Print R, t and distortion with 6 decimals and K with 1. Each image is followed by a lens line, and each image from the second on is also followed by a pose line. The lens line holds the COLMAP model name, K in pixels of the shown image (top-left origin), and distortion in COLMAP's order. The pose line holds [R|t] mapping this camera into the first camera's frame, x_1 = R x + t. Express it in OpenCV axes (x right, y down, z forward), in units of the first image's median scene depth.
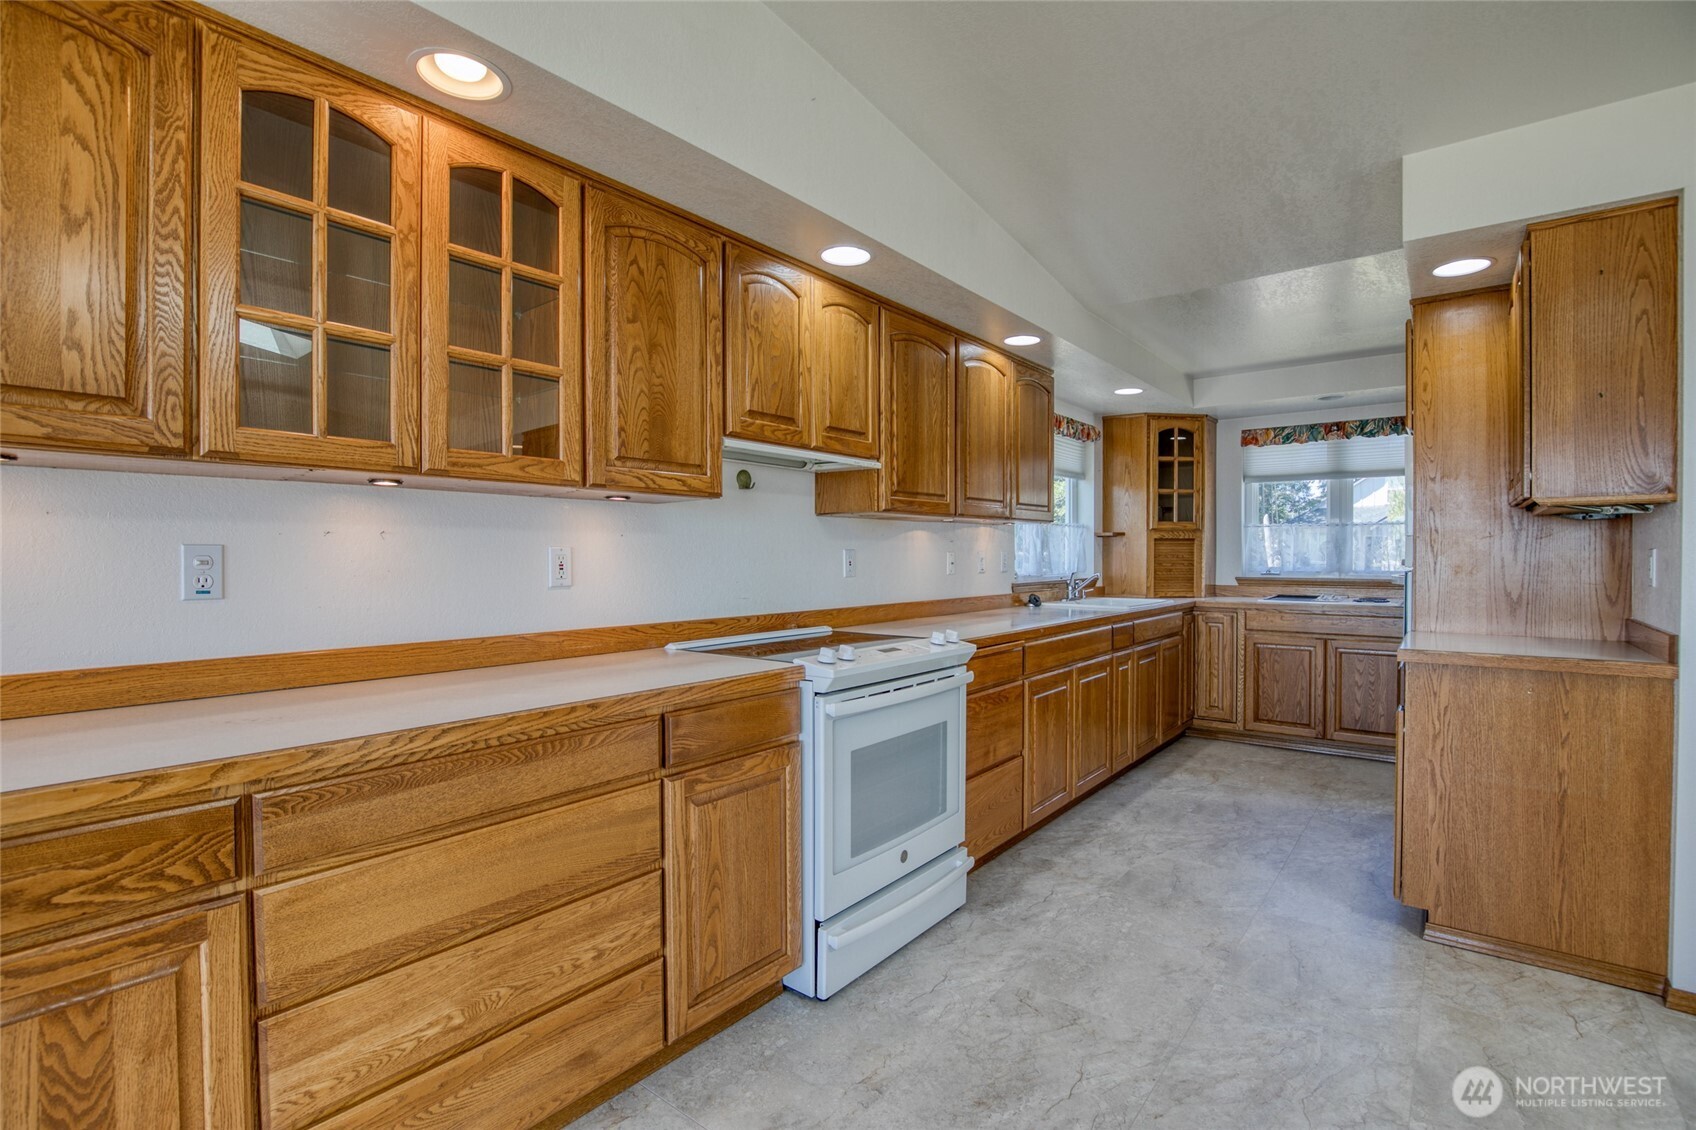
lens RADIAL K [[792.0, 0, 852.6], [0, 792.0, 564.5], [0, 0, 1]] dist [-0.034072, 0.004018]
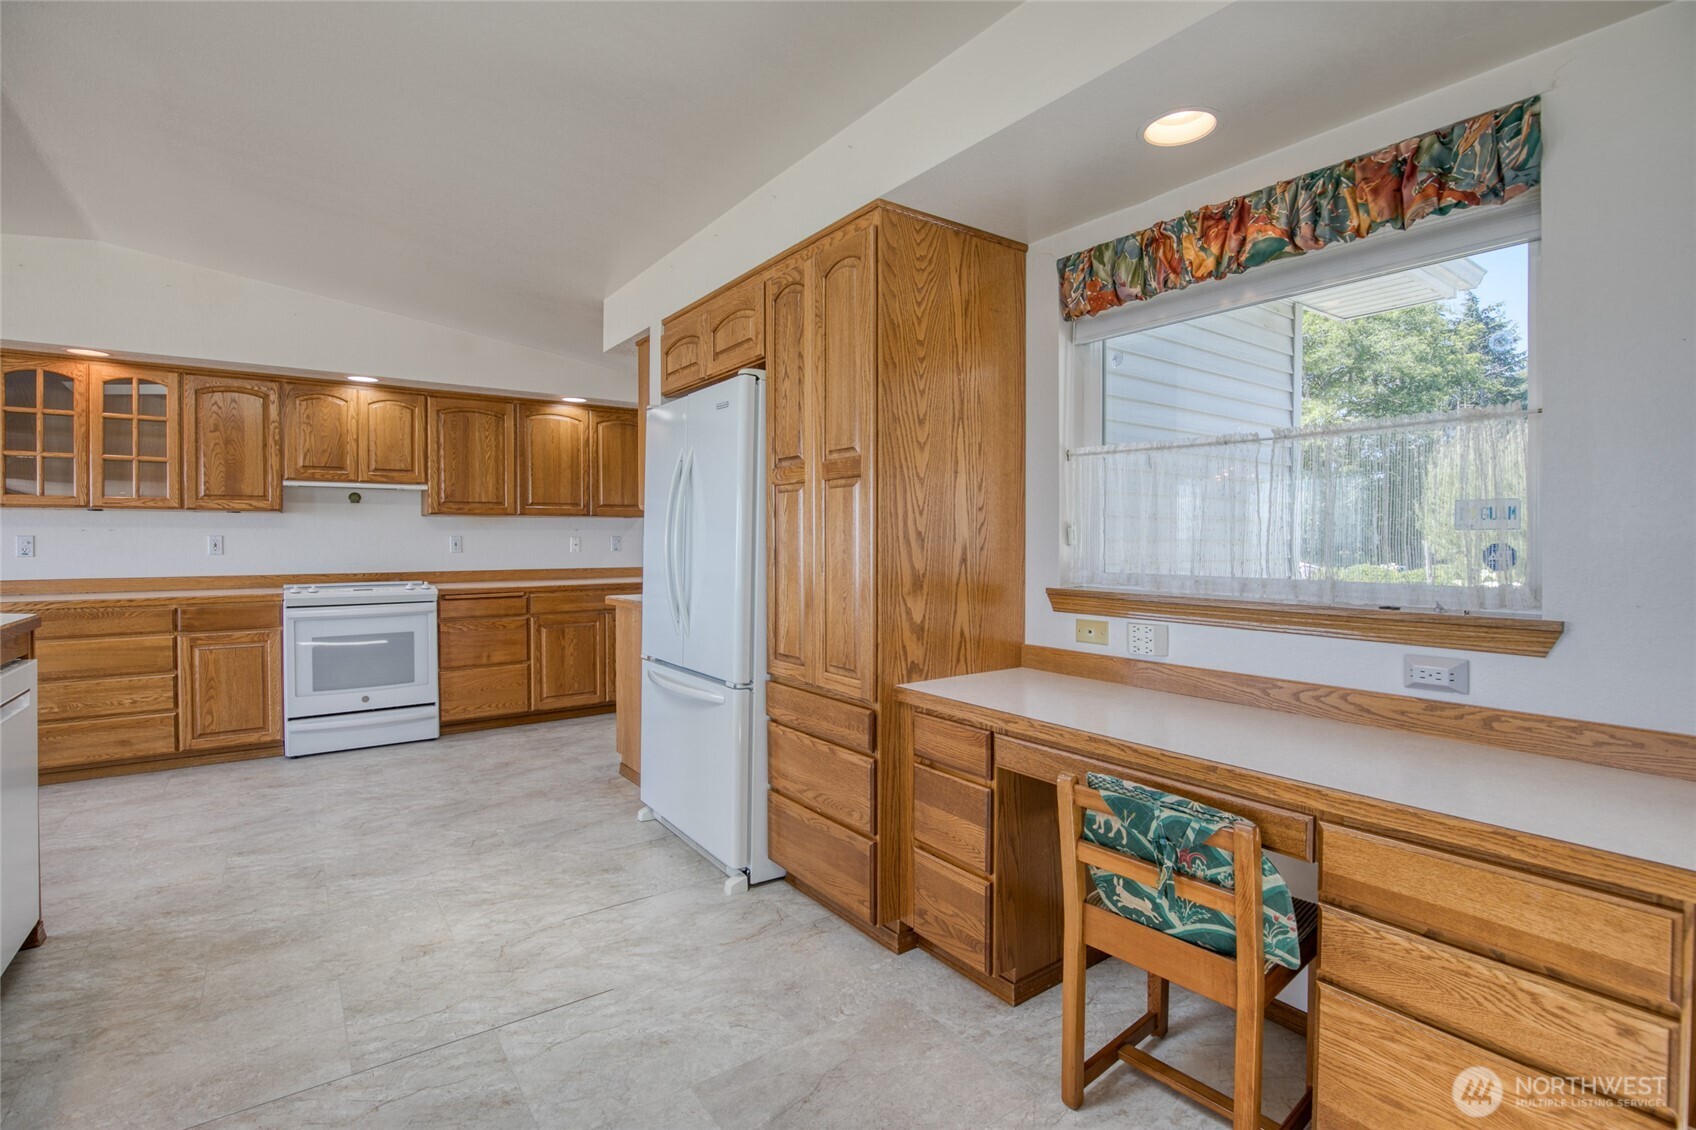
lens RADIAL K [[792.0, 0, 851.0], [0, 792.0, 551.0], [0, 0, 1]] dist [-0.034072, 0.004018]
pose [[0.964448, 0.004541, -0.264234, 1.726111], [-0.002994, 0.999976, 0.006257, 0.000025], [0.264256, -0.005243, 0.964438, -0.513566]]
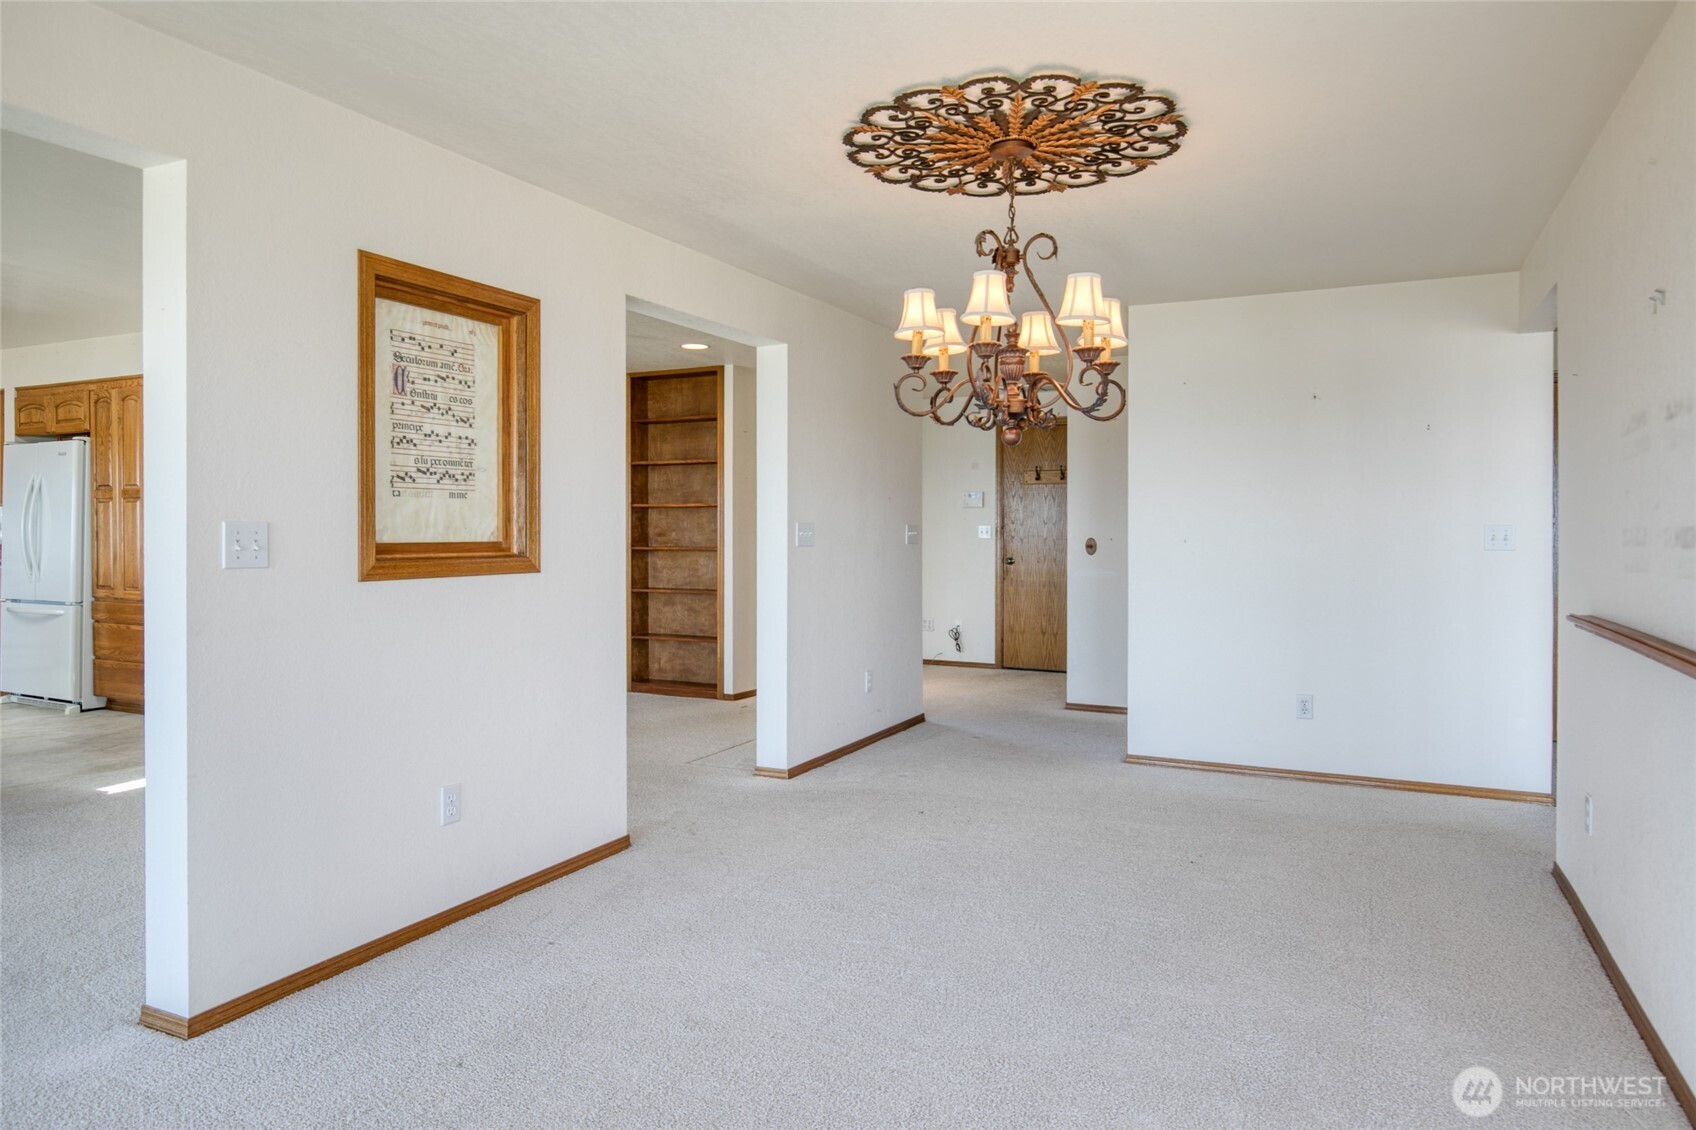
lens RADIAL K [[1026.5, 0, 850.1], [0, 1026.5, 546.9], [0, 0, 1]] dist [-0.009031, 0.000493]
pose [[0.974783, -0.001554, 0.223151, 2.729529], [-0.000165, 0.999970, 0.007687, 0.025029], [-0.223156, -0.007530, 0.974754, -2.683929]]
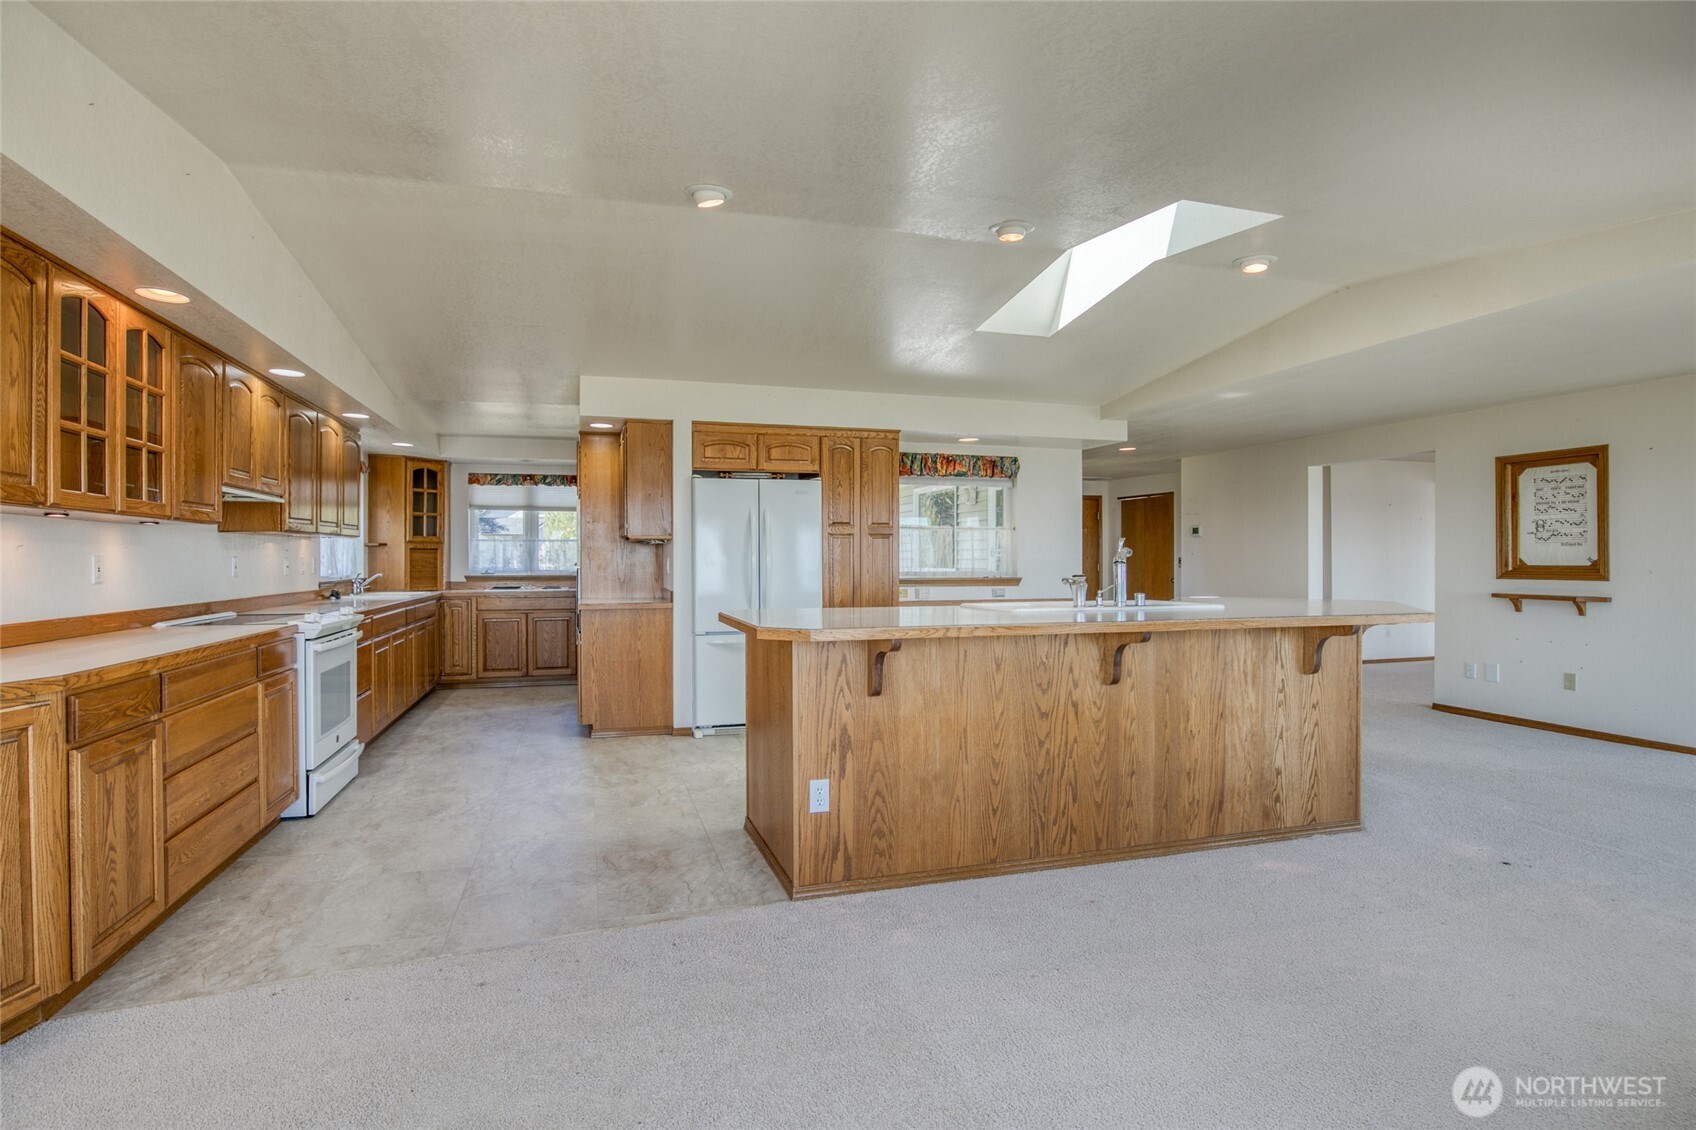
lens RADIAL K [[792.0, 0, 803.4], [0, 792.0, 563.8], [0, 0, 1]] dist [-0.034072, 0.004018]
pose [[0.597862, -0.004638, 0.801585, -0.706698], [0.010288, 0.999945, -0.001887, 0.008441], [-0.801533, 0.009375, 0.597877, -0.840356]]
